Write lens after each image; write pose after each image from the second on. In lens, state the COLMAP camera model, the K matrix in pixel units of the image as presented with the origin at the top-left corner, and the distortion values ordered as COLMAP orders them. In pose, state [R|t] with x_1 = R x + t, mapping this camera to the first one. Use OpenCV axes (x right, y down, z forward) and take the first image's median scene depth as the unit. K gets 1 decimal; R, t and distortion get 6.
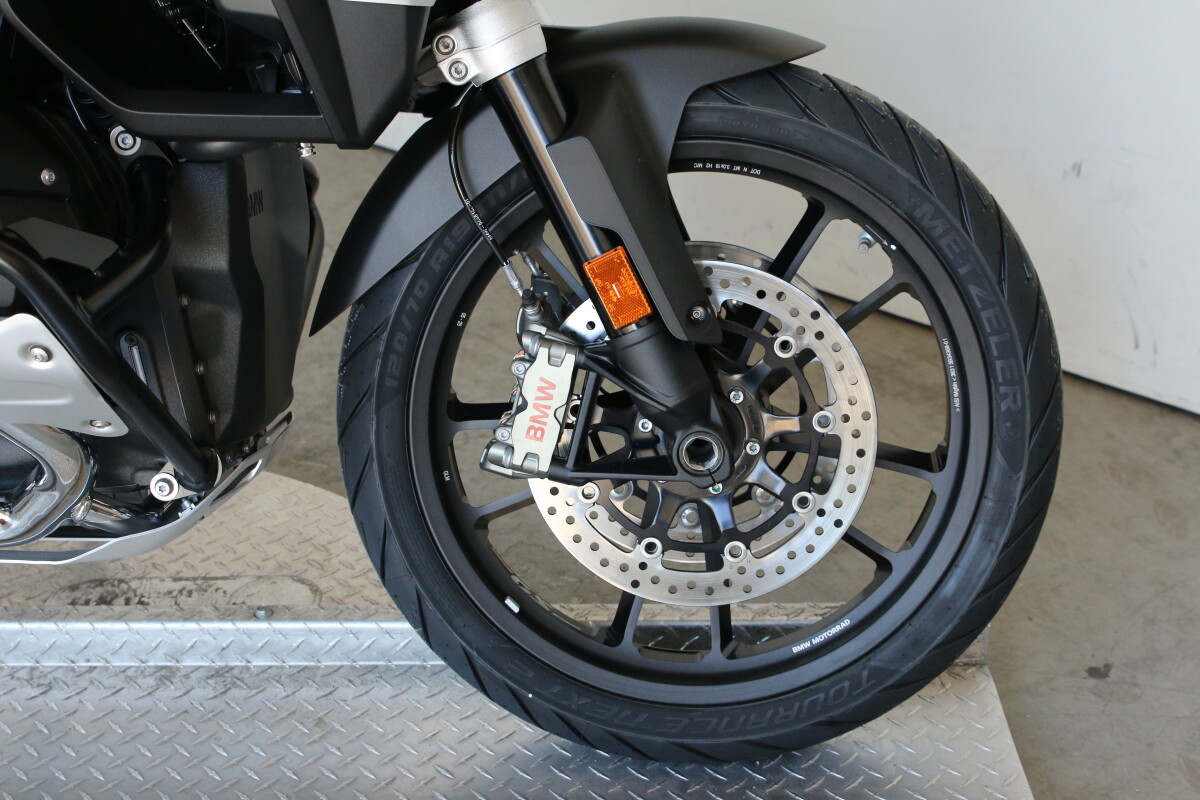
lens RADIAL K [[1710.7, 0, 601.4], [0, 1710.7, 398.4], [0, 0, 1]] dist [-0.038363, 0.000000]
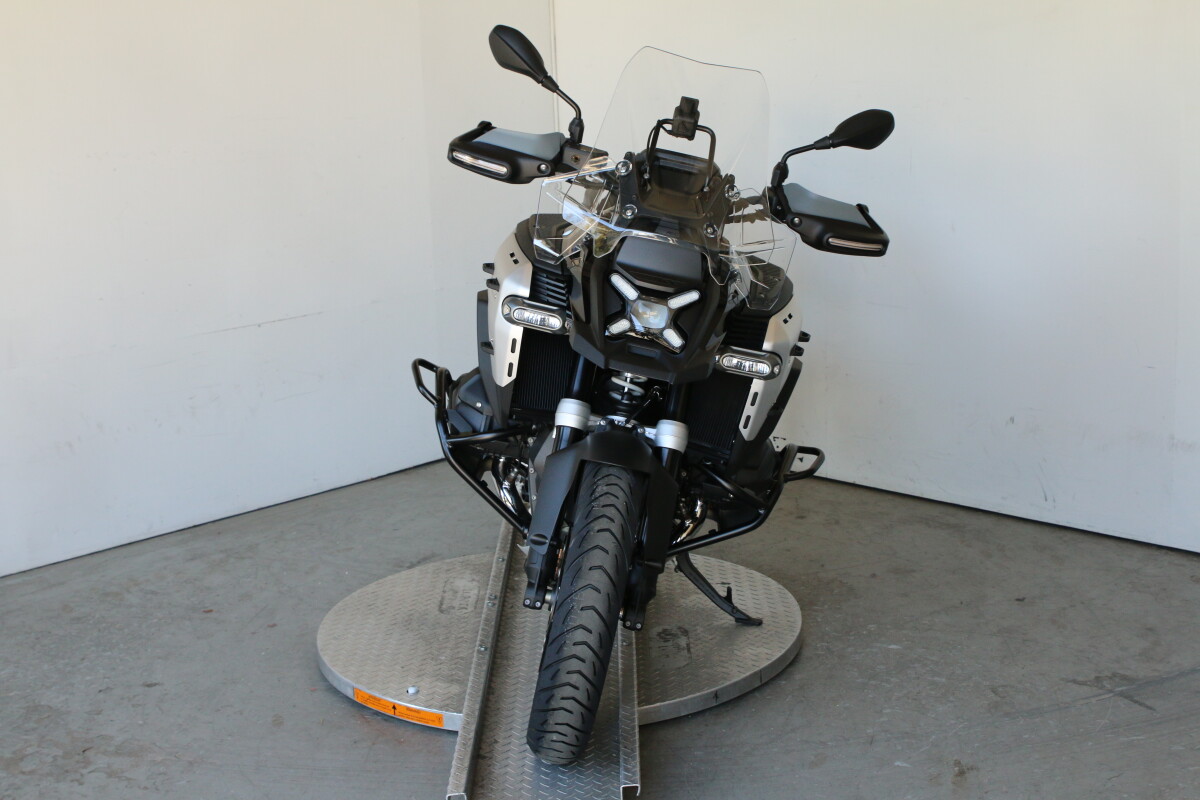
lens RADIAL K [[1710.7, 0, 593.2], [0, 1710.7, 424.1], [0, 0, 1]] dist [-0.038363, 0.000000]
pose [[0.999084, -0.021185, -0.037173, -0.190702], [0.012234, 0.973989, -0.226264, 0.385429], [0.041000, 0.225602, 0.973356, -1.239030]]
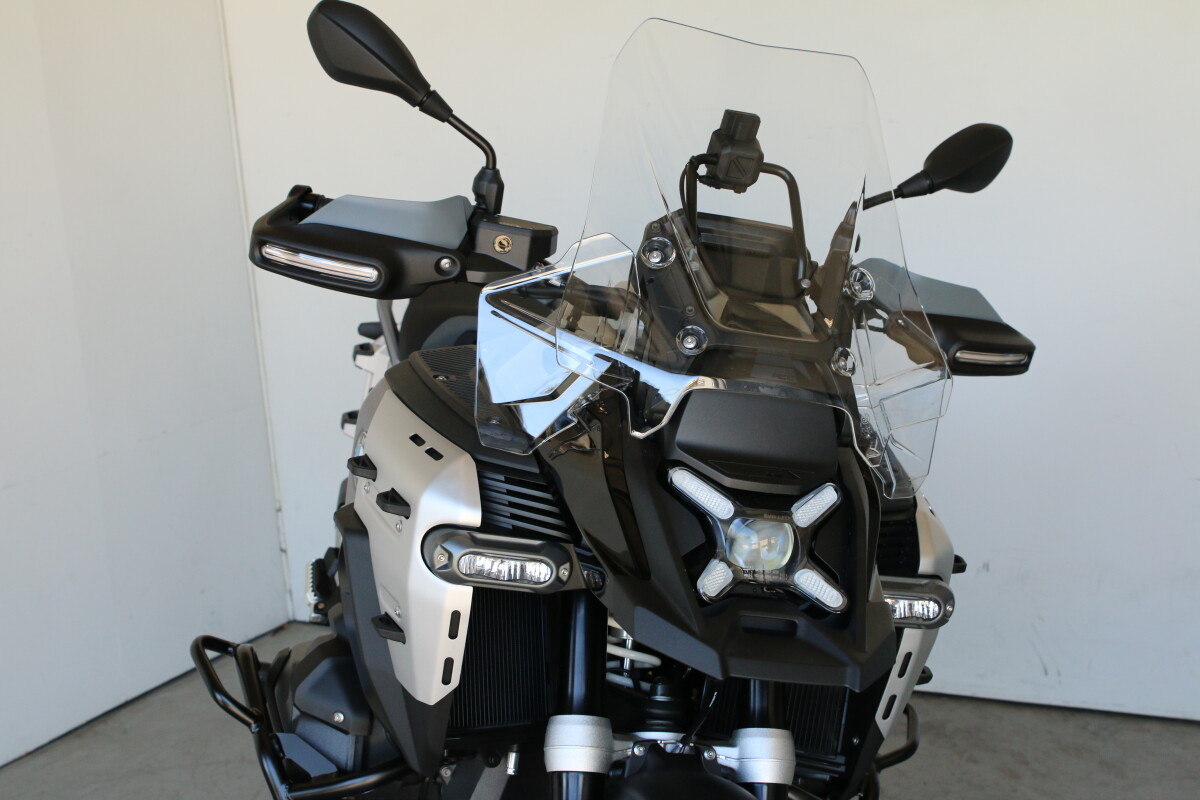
lens RADIAL K [[1710.7, 0, 599.5], [0, 1710.7, 409.3], [0, 0, 1]] dist [-0.038363, 0.000000]
pose [[0.965810, -0.118875, 0.230389, -0.433444], [0.176769, 0.952022, -0.249812, 0.059768], [-0.189639, 0.281997, 0.940486, -0.474017]]
